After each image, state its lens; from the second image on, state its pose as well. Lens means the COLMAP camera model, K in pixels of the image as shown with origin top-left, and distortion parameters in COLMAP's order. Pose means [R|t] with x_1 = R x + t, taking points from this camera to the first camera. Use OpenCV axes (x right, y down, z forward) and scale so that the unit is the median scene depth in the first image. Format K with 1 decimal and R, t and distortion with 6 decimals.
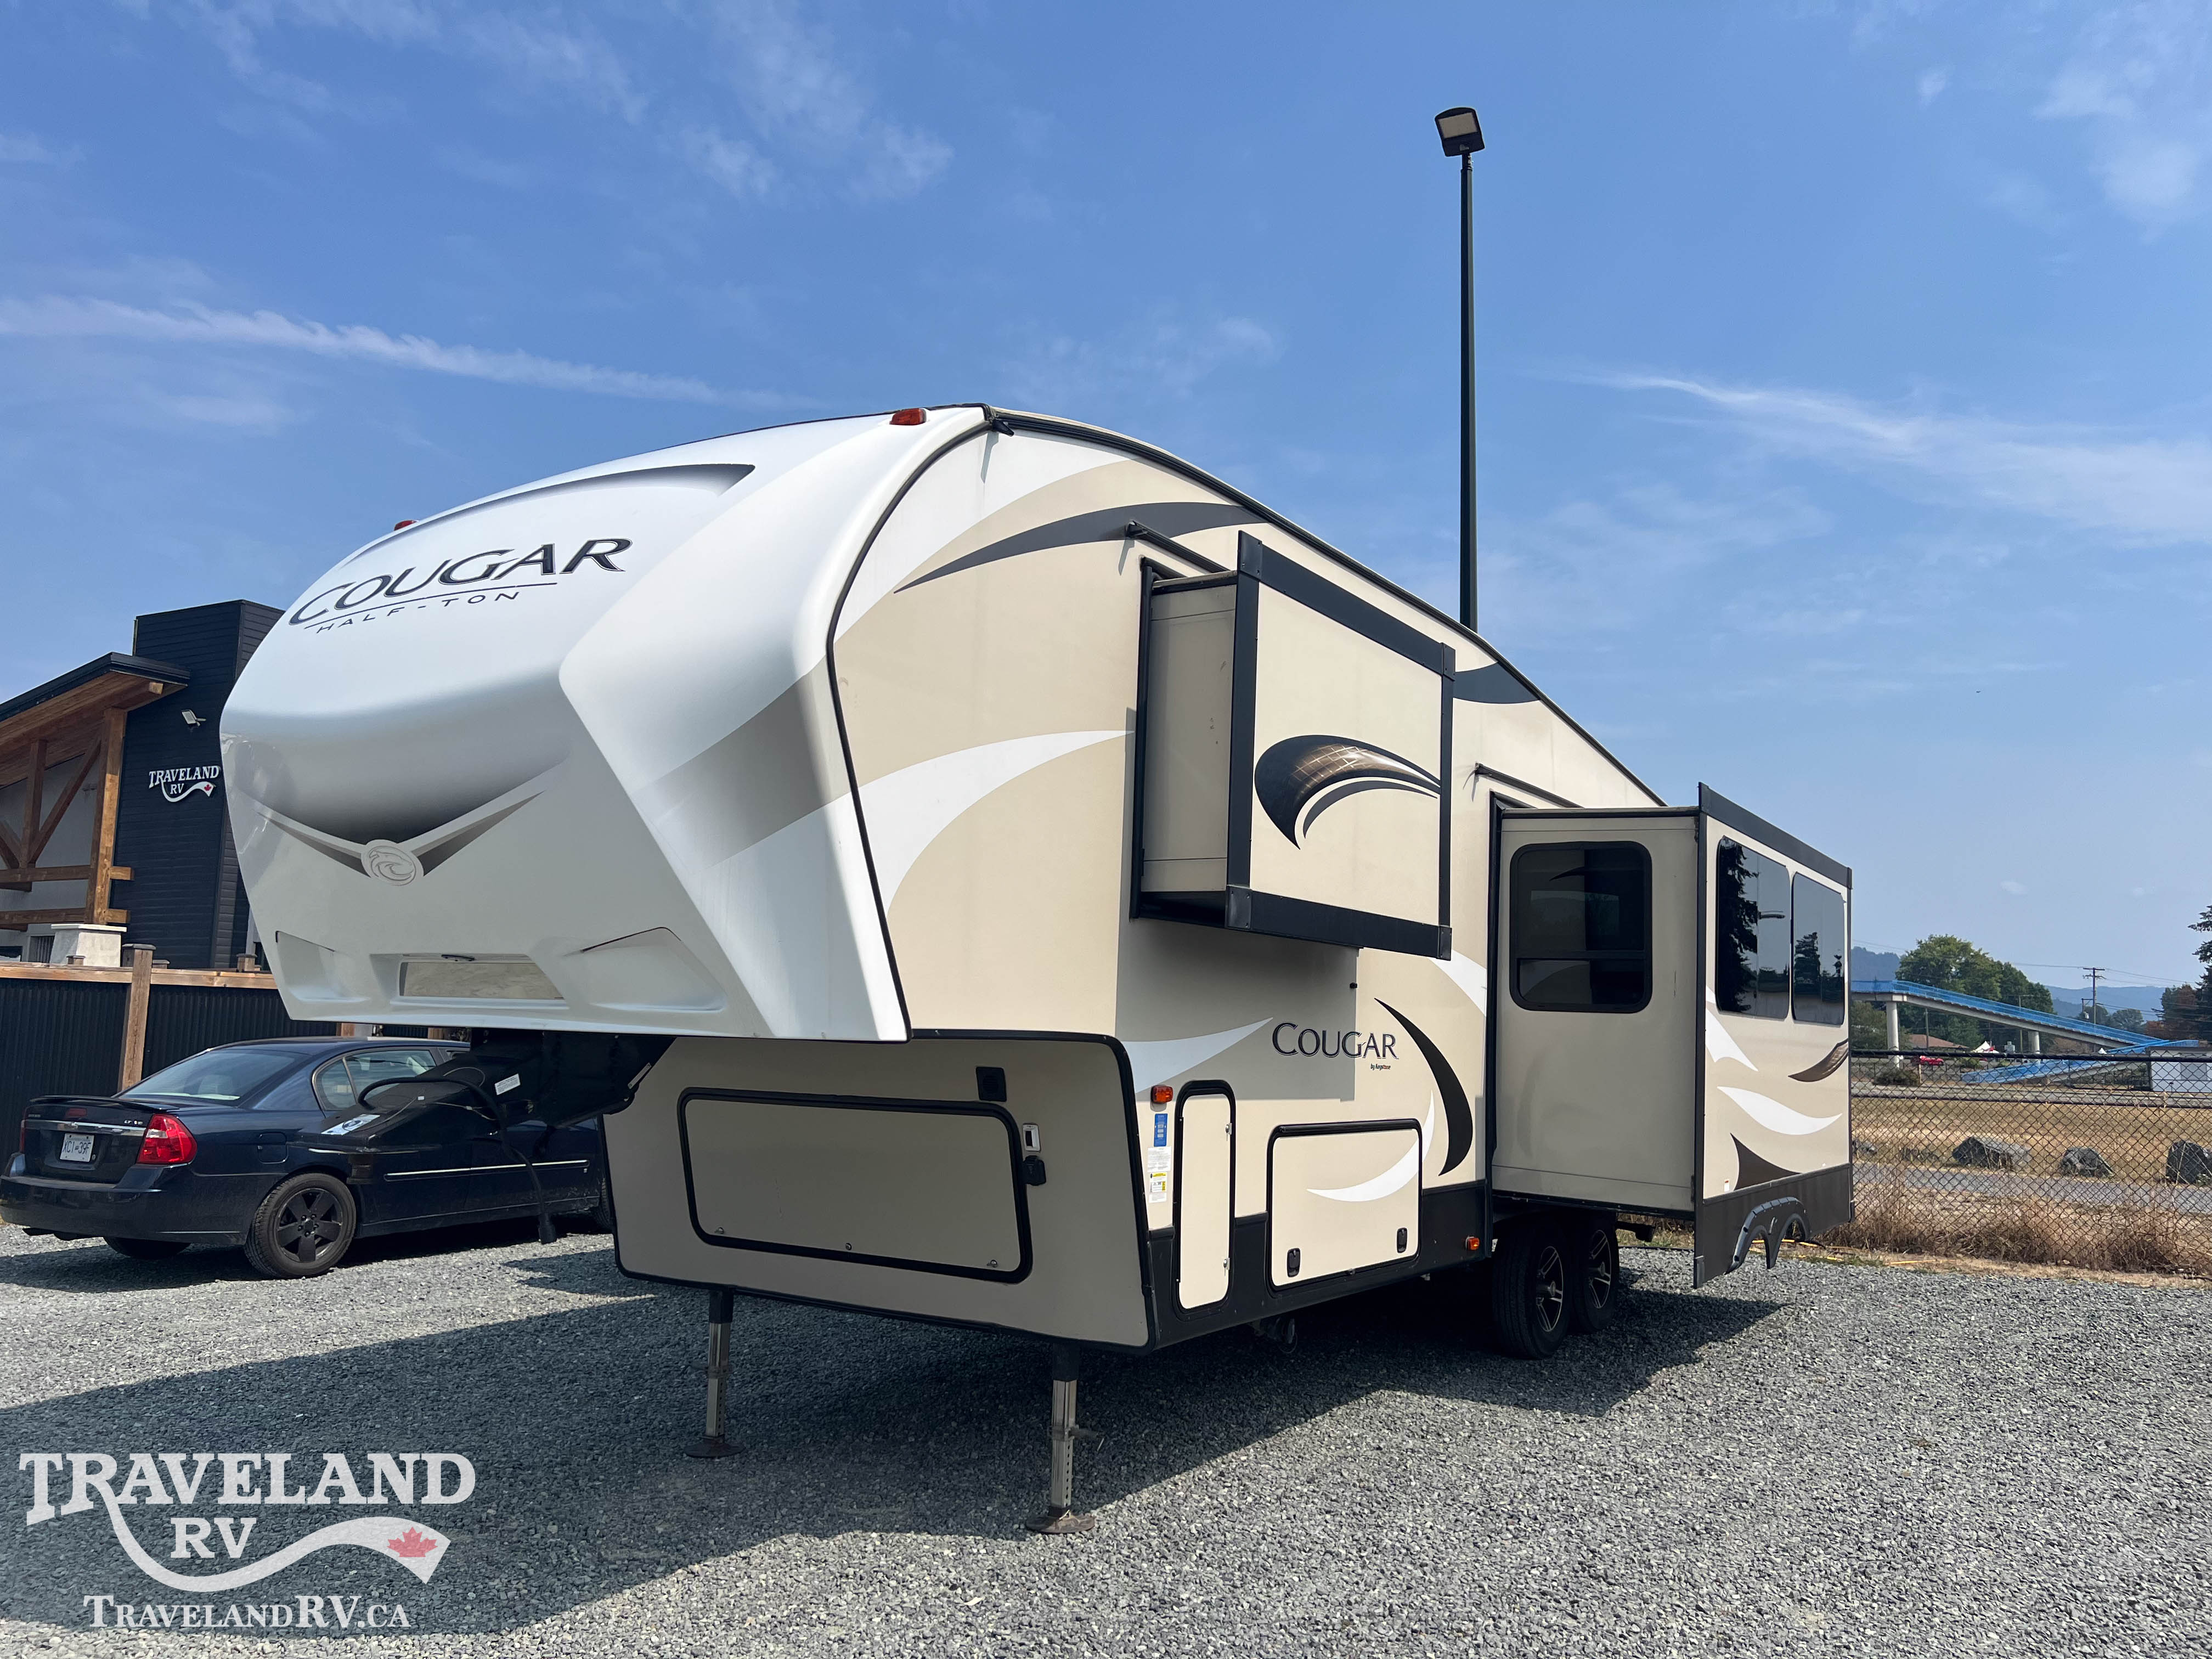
lens RADIAL K [[1665.2, 0, 1106.0], [0, 1665.2, 829.5], [0, 0, 1]] dist [0.012945, 0.004088]
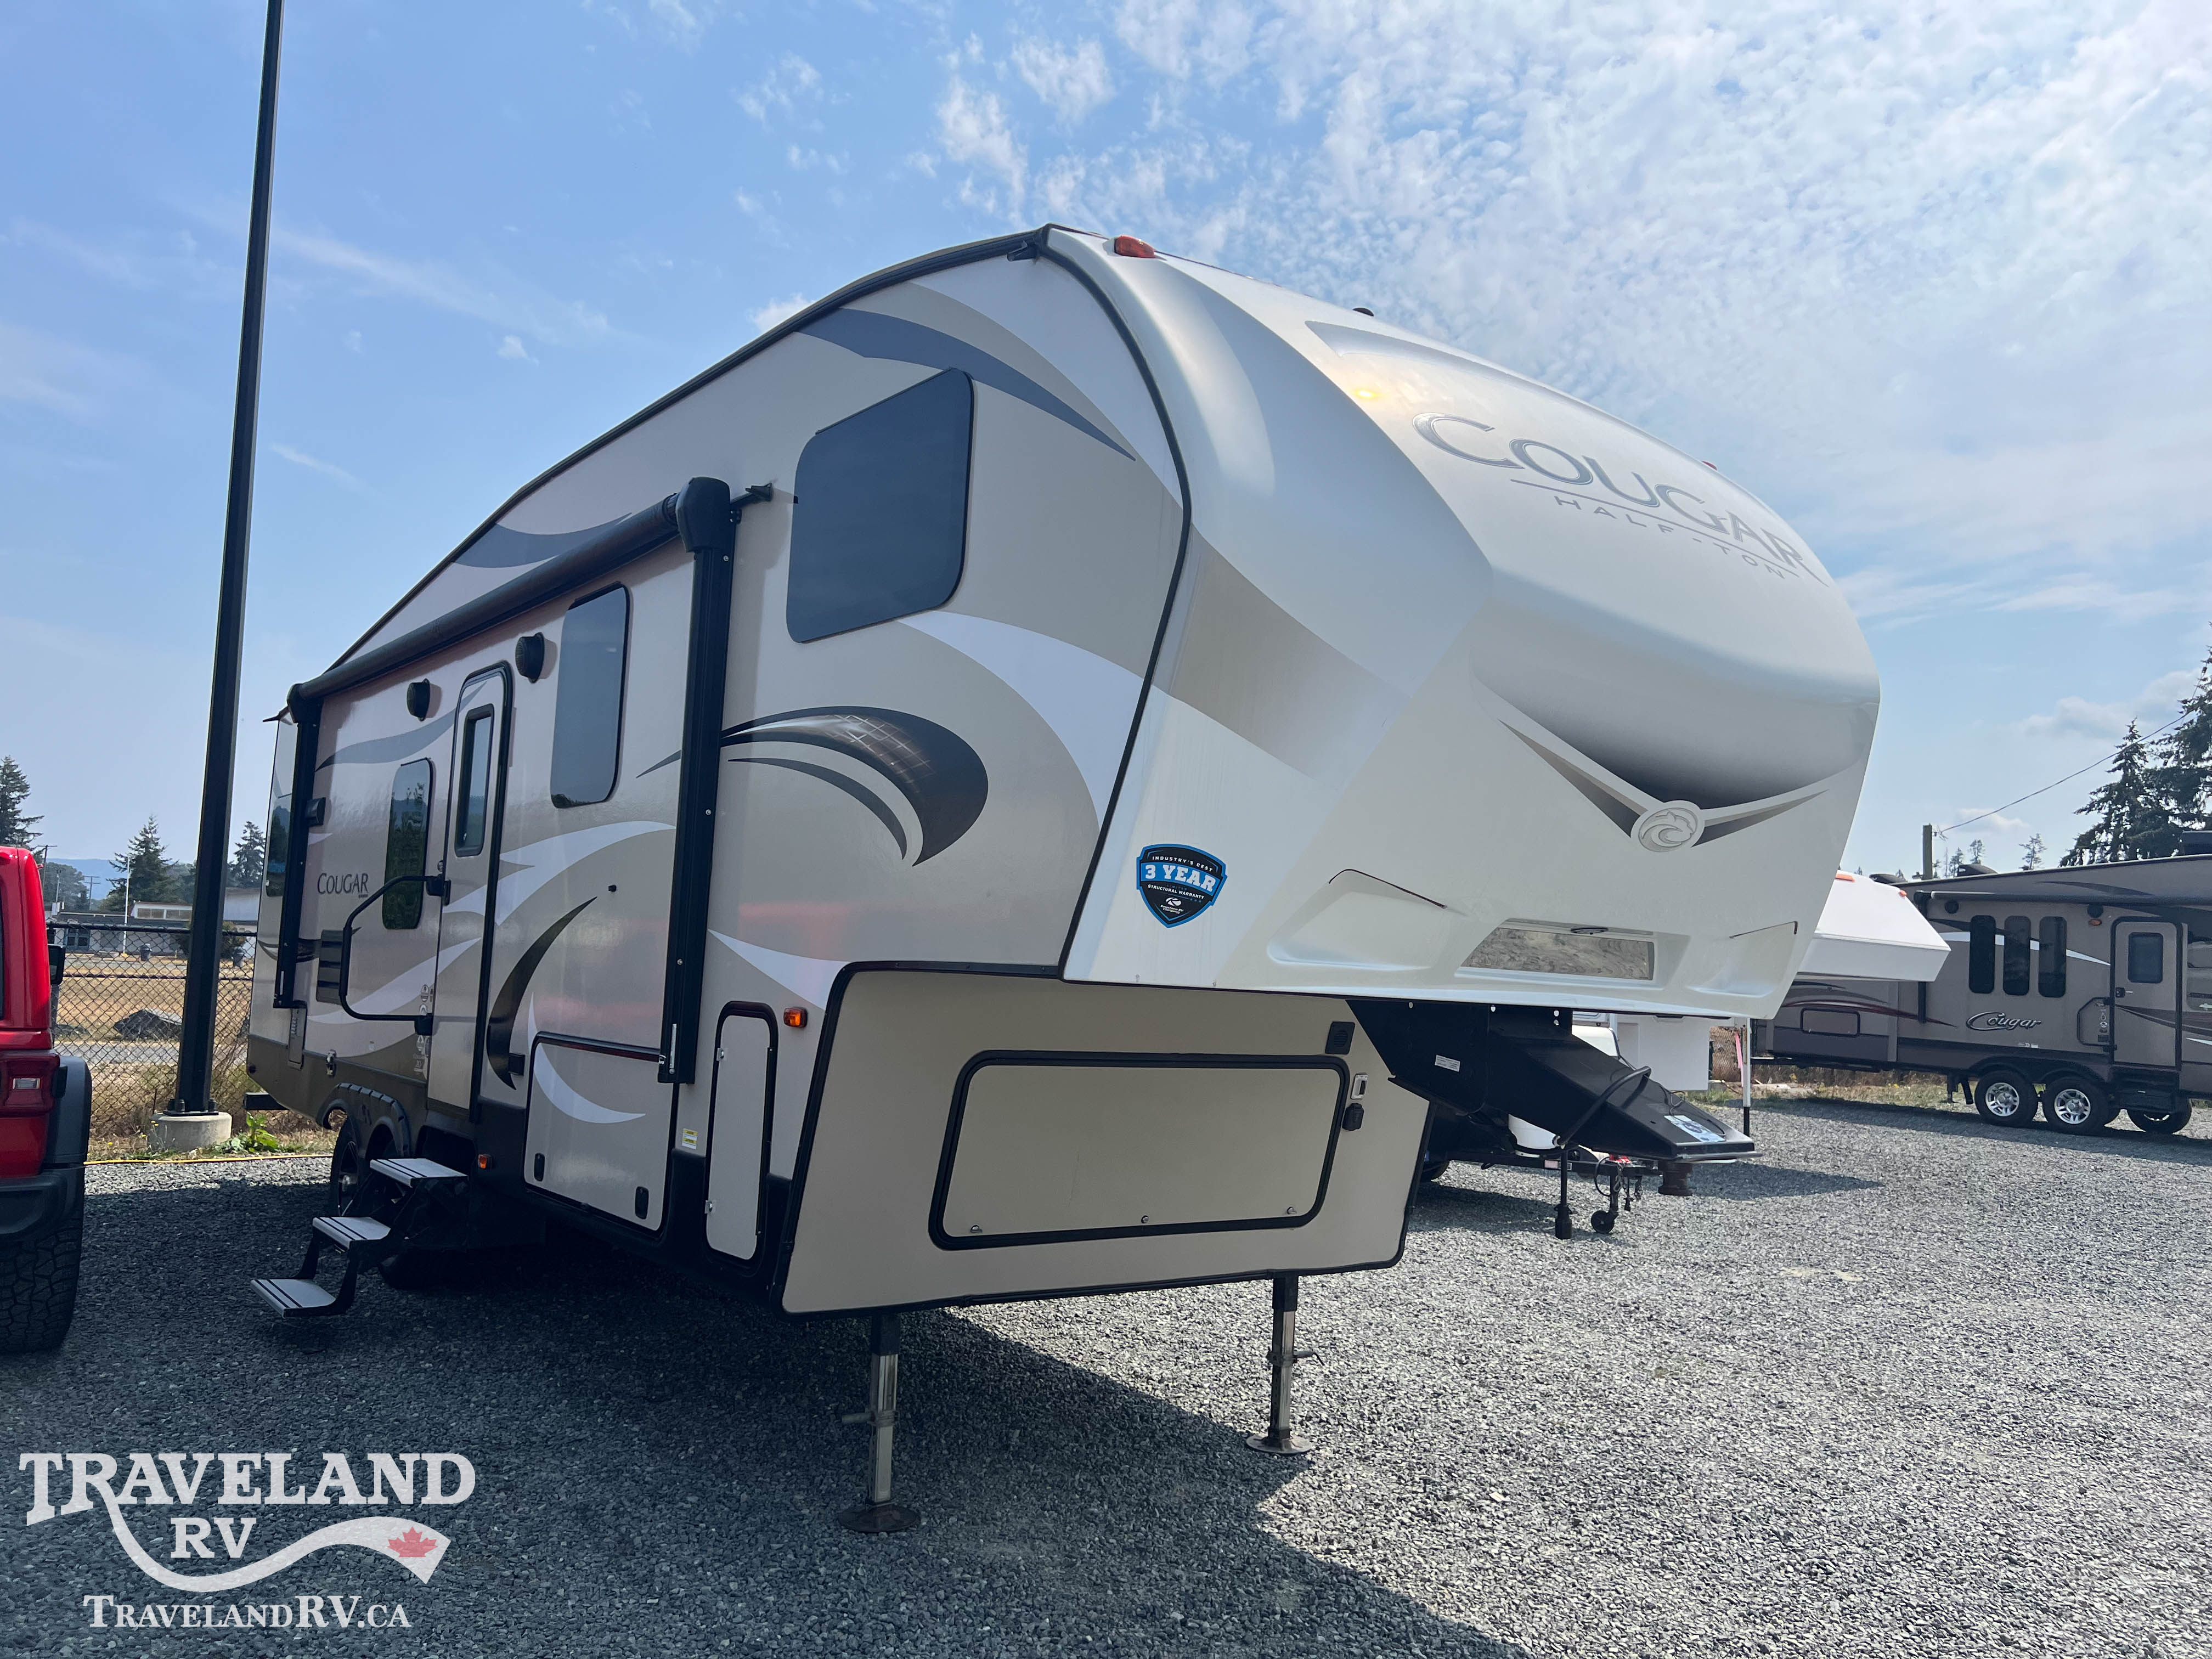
lens RADIAL K [[1665.2, 0, 1106.0], [0, 1665.2, 829.5], [0, 0, 1]] dist [0.012945, 0.004088]
pose [[0.331785, 0.072636, 0.940554, -1.103046], [-0.155748, 0.987567, -0.021326, 0.070307], [-0.930409, -0.139414, 0.338973, 0.806172]]
